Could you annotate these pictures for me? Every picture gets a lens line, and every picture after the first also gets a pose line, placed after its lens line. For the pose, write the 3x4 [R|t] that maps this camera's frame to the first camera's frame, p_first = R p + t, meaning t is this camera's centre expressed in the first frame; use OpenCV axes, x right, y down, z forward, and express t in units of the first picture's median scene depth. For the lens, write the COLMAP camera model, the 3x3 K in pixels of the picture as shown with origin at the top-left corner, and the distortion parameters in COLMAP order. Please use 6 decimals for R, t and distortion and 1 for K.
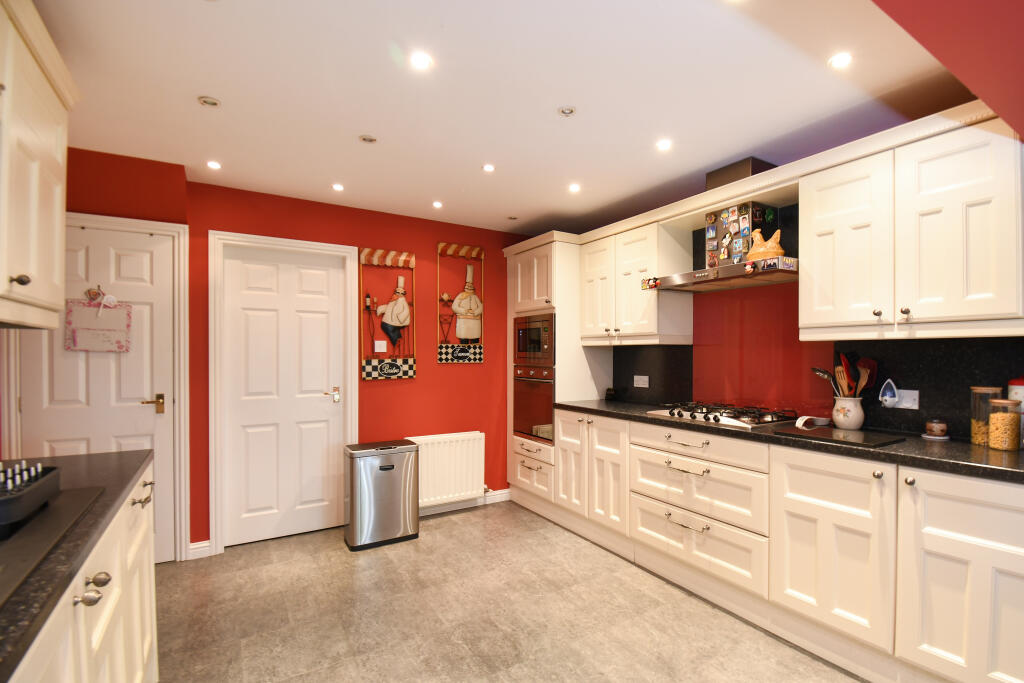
lens RADIAL K [[488.0, 0, 535.5], [0, 488.0, 355.6], [0, 0, 1]] dist [0.015748, -0.006258]
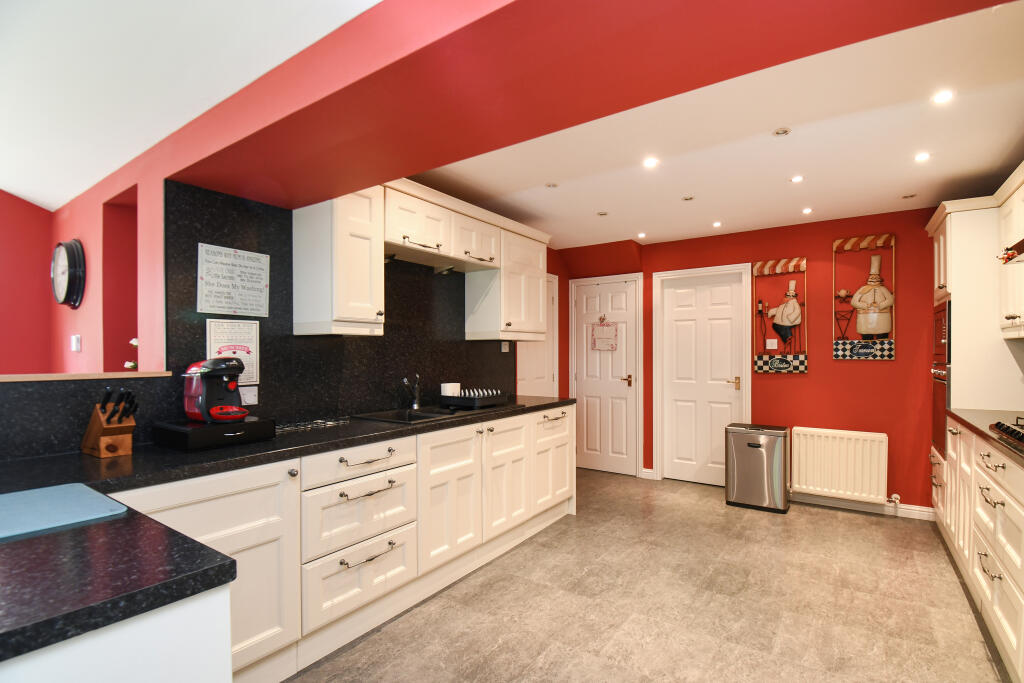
lens RADIAL K [[488.0, 0, 536.1], [0, 488.0, 352.0], [0, 0, 1]] dist [0.015748, -0.006258]
pose [[0.401220, -0.002906, -0.915977, 0.610192], [0.000584, 0.999996, -0.002916, 0.003498], [0.915981, 0.000635, 0.401220, 0.028312]]
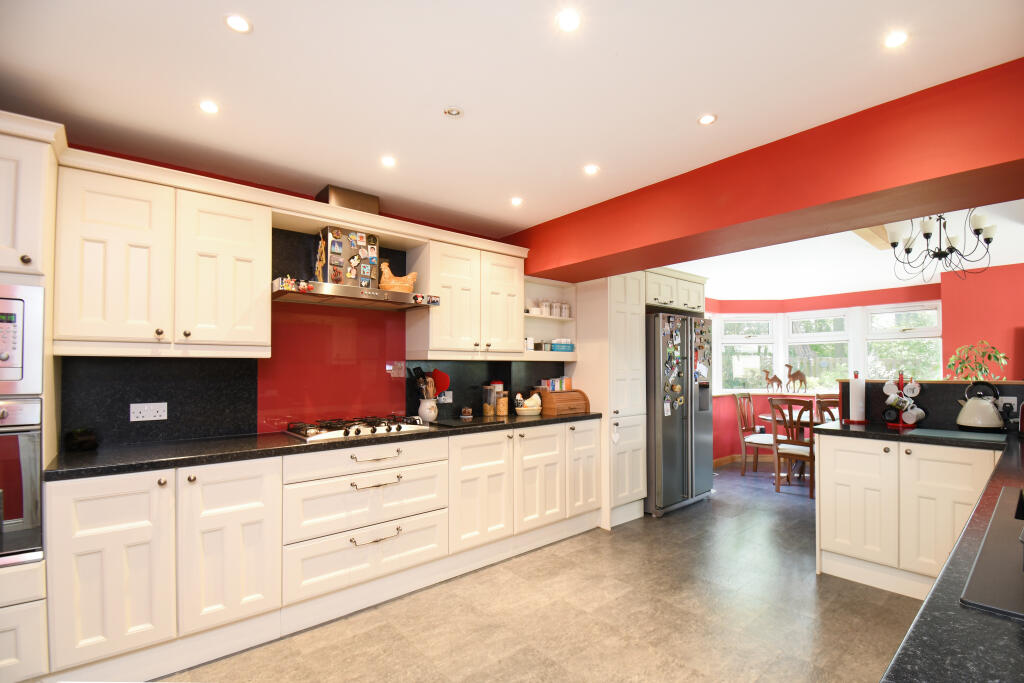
lens RADIAL K [[455.1, 0, 532.9], [0, 455.1, 363.9], [0, 0, 1]] dist [-0.007826, -0.000299]
pose [[-0.148255, 0.016039, 0.988819, -0.556968], [0.010389, 0.999839, -0.014660, 0.002588], [-0.988895, 0.008100, -0.148397, 0.680672]]
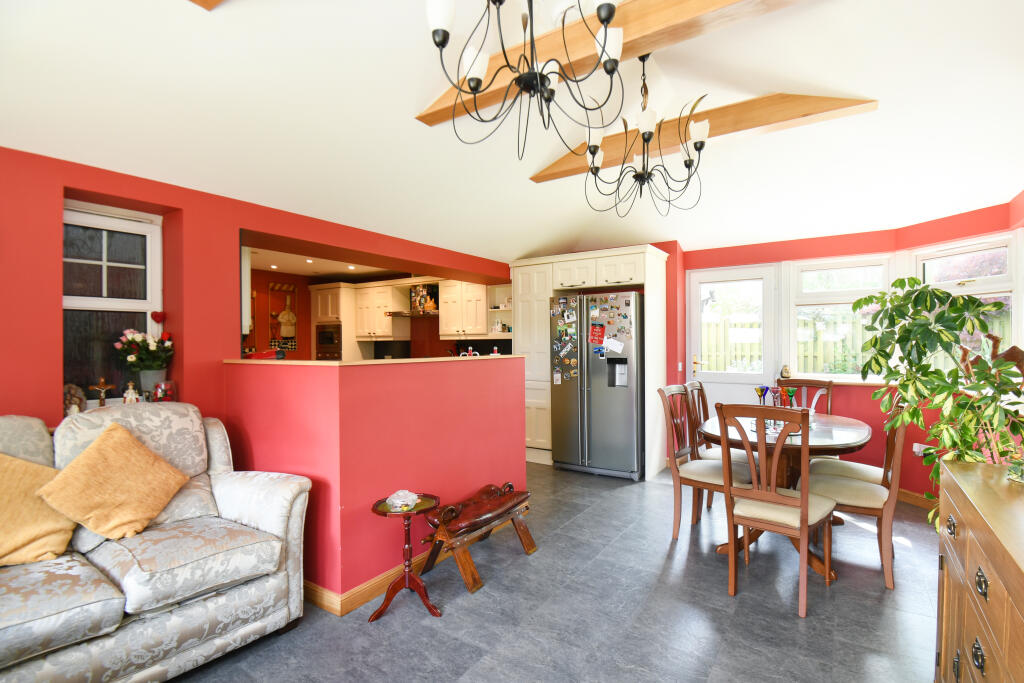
lens RADIAL K [[488.0, 0, 543.7], [0, 488.0, 341.8], [0, 0, 1]] dist [0.015748, -0.006258]
pose [[0.901855, -0.003654, 0.432023, -0.088835], [0.007871, 0.999937, -0.007973, 0.005815], [-0.431966, 0.010590, 0.901827, -1.292568]]
